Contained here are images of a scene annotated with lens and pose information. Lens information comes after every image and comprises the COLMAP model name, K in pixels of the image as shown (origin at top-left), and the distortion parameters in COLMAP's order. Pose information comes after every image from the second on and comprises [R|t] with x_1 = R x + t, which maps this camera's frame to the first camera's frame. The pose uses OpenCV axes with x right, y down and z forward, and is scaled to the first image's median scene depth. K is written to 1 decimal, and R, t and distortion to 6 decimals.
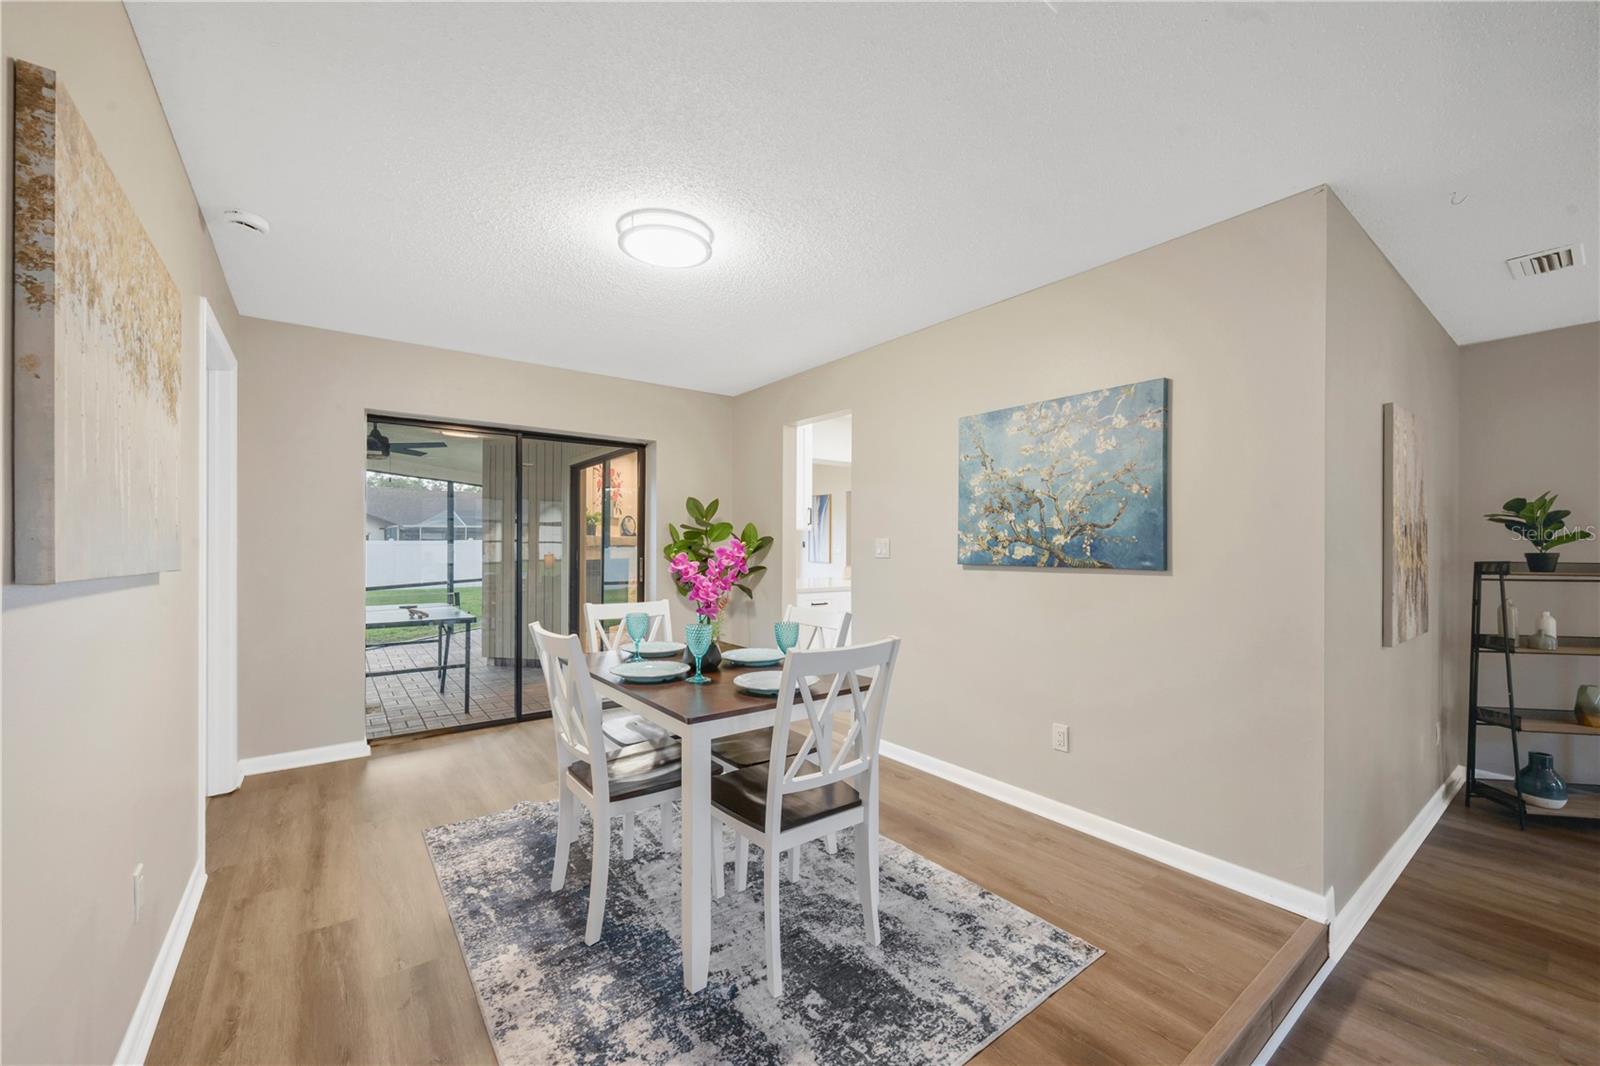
lens RADIAL K [[631.9, 0, 817.0], [0, 631.9, 542.6], [0, 0, 1]] dist [-0.001409, -0.000847]
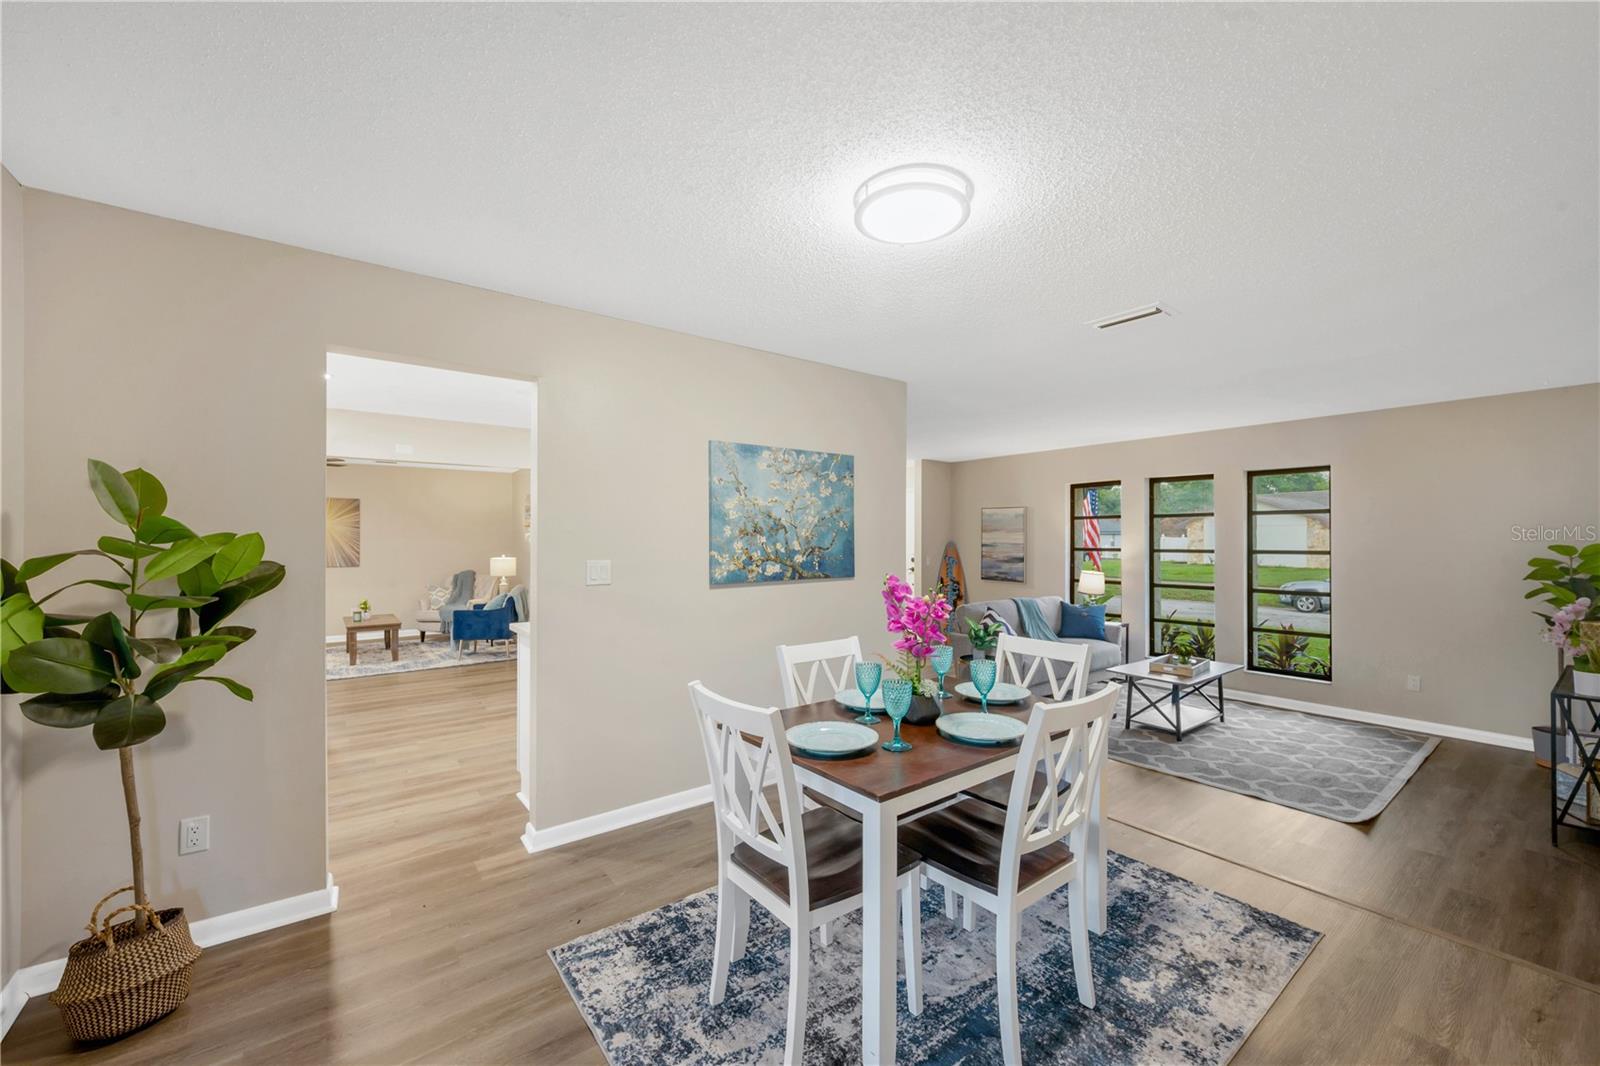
lens RADIAL K [[631.9, 0, 785.8], [0, 631.9, 534.6], [0, 0, 1]] dist [-0.001409, -0.000847]
pose [[0.017386, 0.002966, 0.999844, -0.855869], [-0.003613, 0.999989, -0.002904, -0.046535], [-0.999842, -0.003561, 0.017397, 0.935649]]
